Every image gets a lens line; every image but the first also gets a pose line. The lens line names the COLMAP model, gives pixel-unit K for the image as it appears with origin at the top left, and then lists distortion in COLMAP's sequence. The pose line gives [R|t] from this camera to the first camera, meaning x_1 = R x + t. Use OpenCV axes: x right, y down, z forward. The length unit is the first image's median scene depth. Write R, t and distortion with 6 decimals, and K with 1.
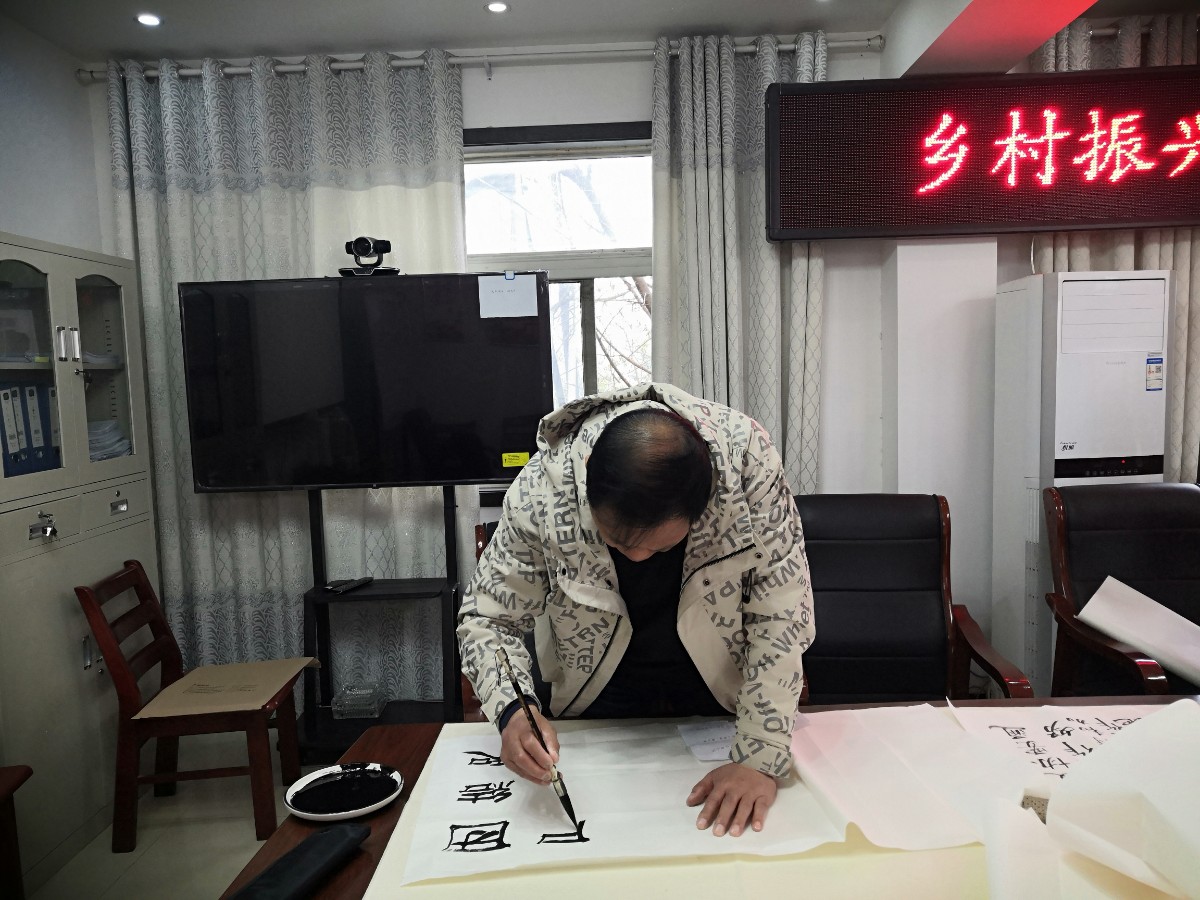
lens RADIAL K [[923.5, 0, 603.2], [0, 923.5, 449.8], [0, 0, 1]] dist [0.003664, 0.041232]
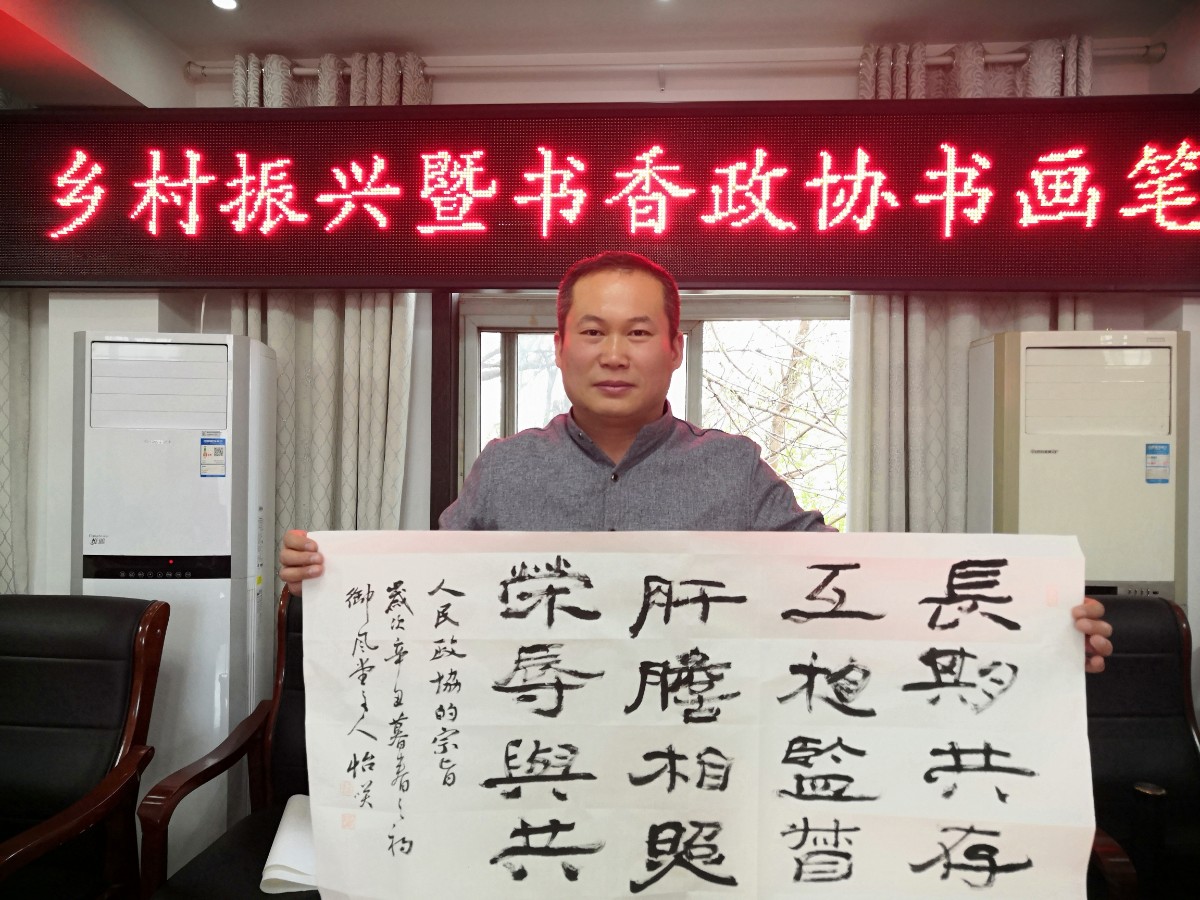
lens RADIAL K [[902.1, 0, 595.4], [0, 902.1, 452.6], [0, 0, 1]] dist [-0.019254, 0.054823]
pose [[0.997782, 0.040639, -0.052718, 0.908395], [-0.044693, 0.995939, -0.078149, -0.035142], [0.049328, 0.080332, 0.995547, 0.201566]]
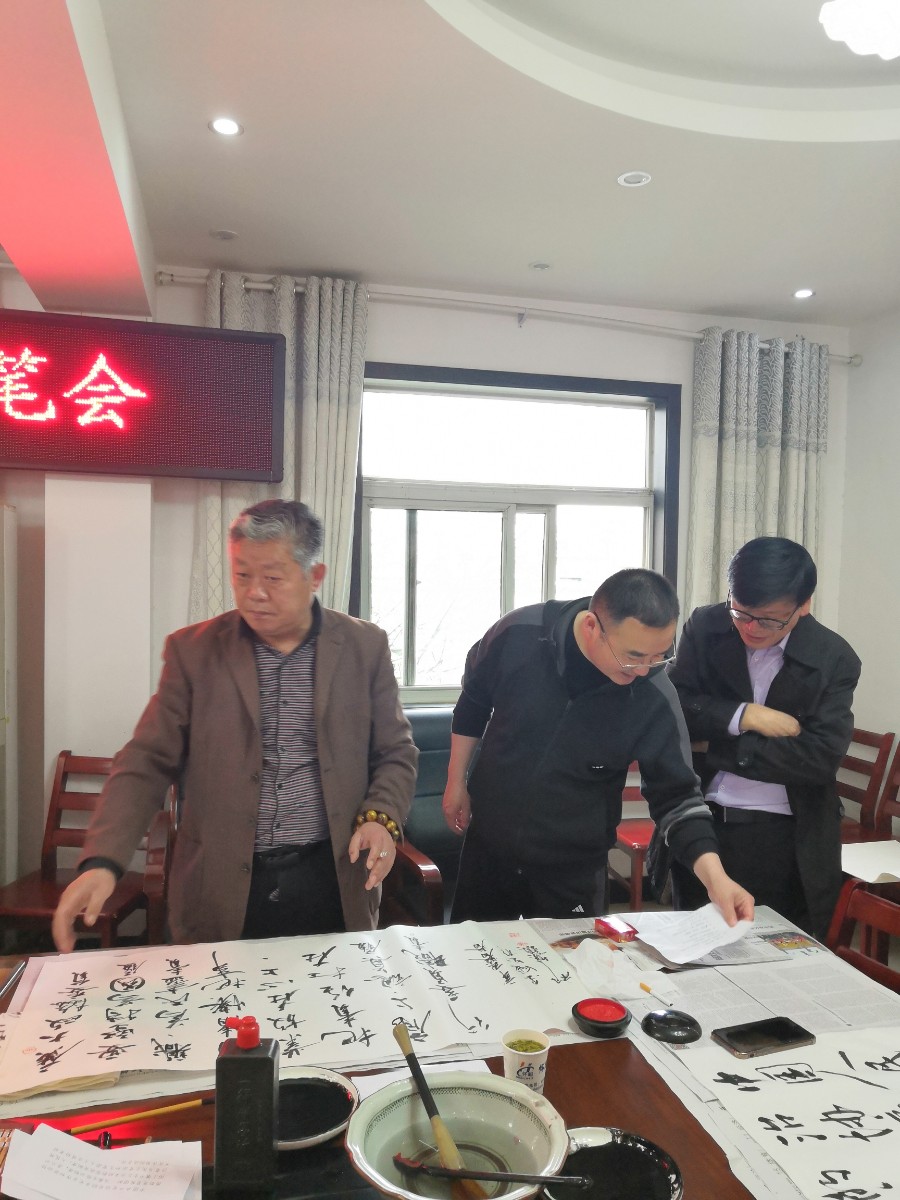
lens RADIAL K [[902.1, 0, 458.3], [0, 902.1, 591.6], [0, 0, 1]] dist [-0.019254, 0.054823]
pose [[0.963344, 0.039483, 0.265347, 1.553786], [-0.023350, 0.997697, -0.063682, -0.075686], [-0.267250, 0.055152, 0.962048, -0.047611]]
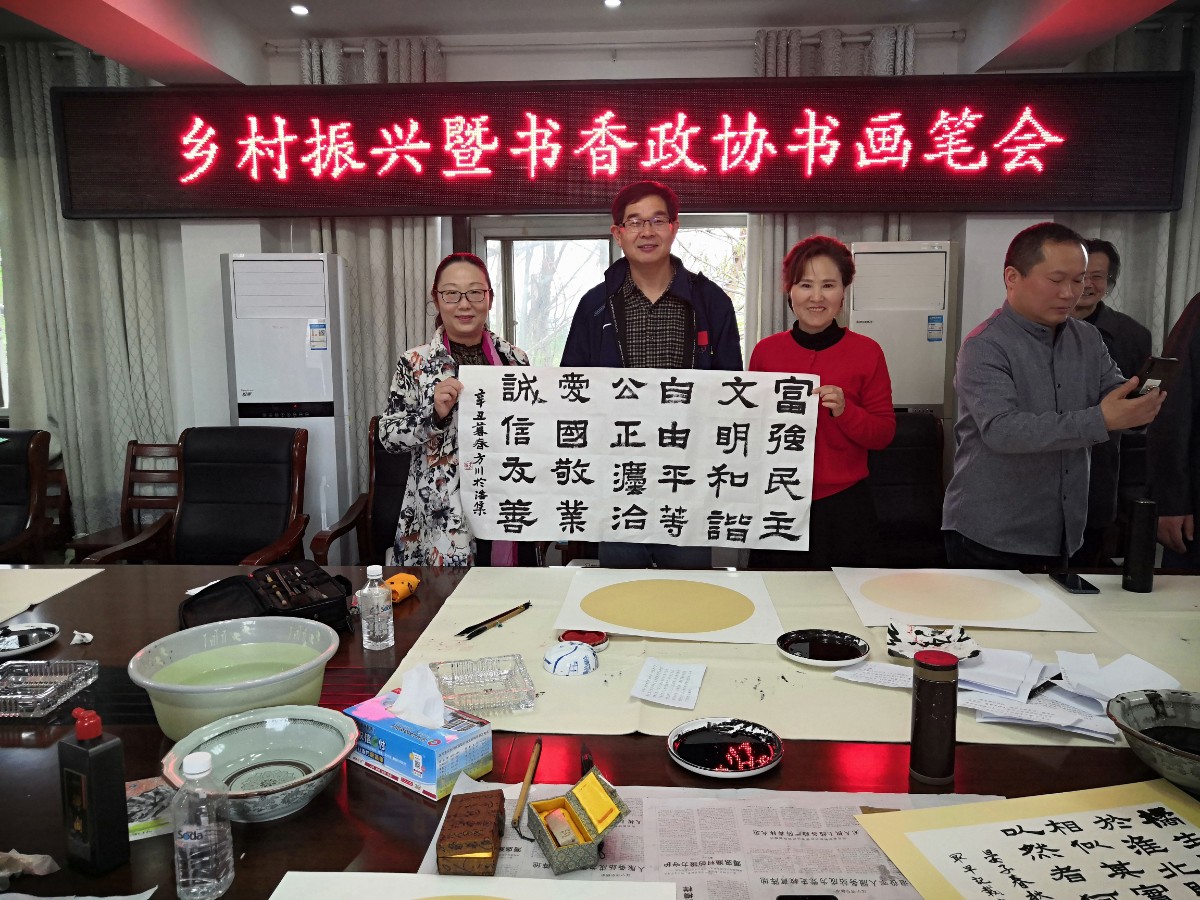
lens RADIAL K [[902.1, 0, 589.3], [0, 902.1, 443.8], [0, 0, 1]] dist [-0.019254, 0.054823]
pose [[0.999313, 0.025126, -0.027254, 0.925736], [-0.023393, 0.997792, 0.062155, -0.020571], [0.028756, -0.061475, 0.997694, -0.192970]]
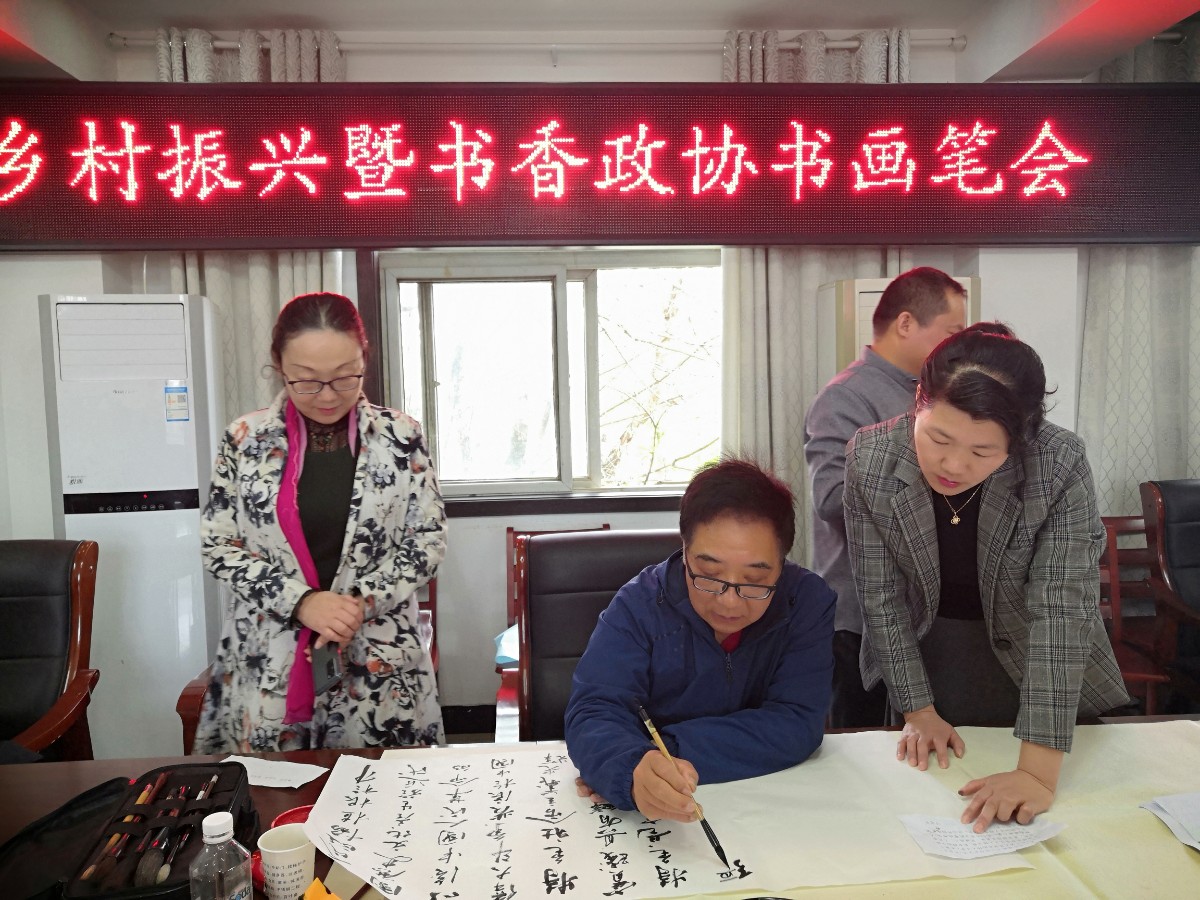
lens RADIAL K [[902.1, 0, 588.5], [0, 902.1, 445.9], [0, 0, 1]] dist [-0.019254, 0.054823]
pose [[0.997453, 0.003065, 0.071262, 0.879601], [-0.002336, 0.999944, -0.010312, -0.028233], [-0.071290, 0.010119, 0.997404, 0.056178]]
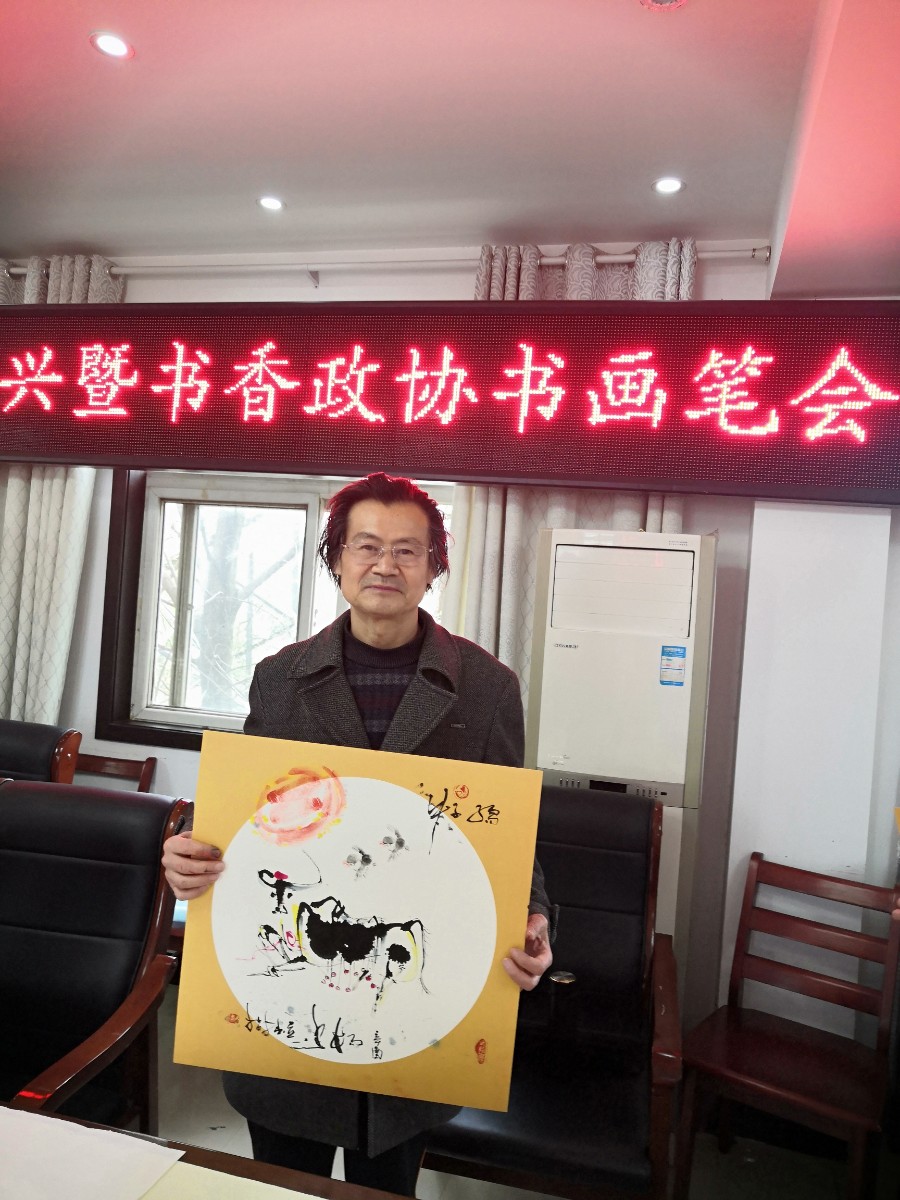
lens RADIAL K [[902.1, 0, 447.1], [0, 902.1, 598.4], [0, 0, 1]] dist [-0.019254, 0.054823]
pose [[0.967645, 0.100375, -0.231491, 1.307039], [-0.120450, 0.989939, -0.074246, -0.081154], [0.221709, 0.099727, 0.970000, 0.193417]]
